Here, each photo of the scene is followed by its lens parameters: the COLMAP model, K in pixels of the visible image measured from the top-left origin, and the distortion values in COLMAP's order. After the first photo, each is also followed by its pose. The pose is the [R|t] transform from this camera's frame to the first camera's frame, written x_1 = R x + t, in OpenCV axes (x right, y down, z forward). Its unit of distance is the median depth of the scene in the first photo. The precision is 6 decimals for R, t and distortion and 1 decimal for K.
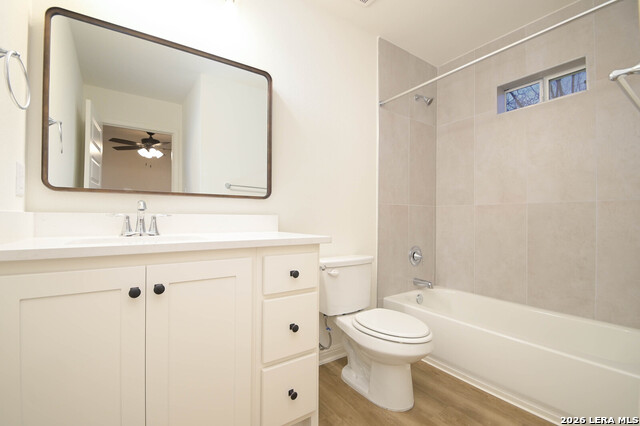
lens RADIAL K [[279.4, 0, 318.8], [0, 279.4, 217.3], [0, 0, 1]] dist [0.069260, 0.000145]
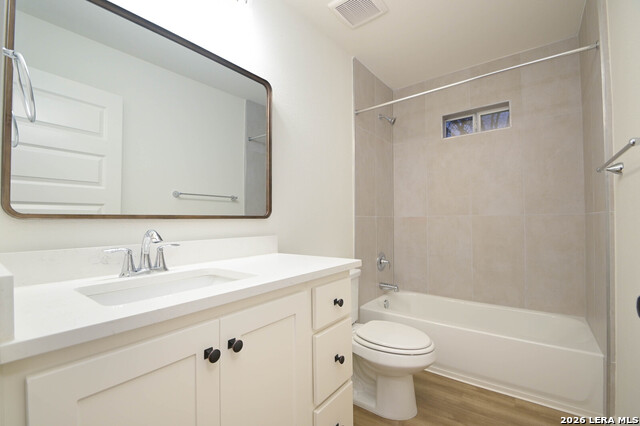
lens RADIAL K [[279.4, 0, 318.8], [0, 279.4, 217.3], [0, 0, 1]] dist [0.069260, 0.000145]
pose [[0.956108, -0.013377, 0.292710, -0.289516], [0.014076, 0.999901, -0.000283, -0.063362], [-0.292677, 0.004390, 0.956201, 0.067454]]
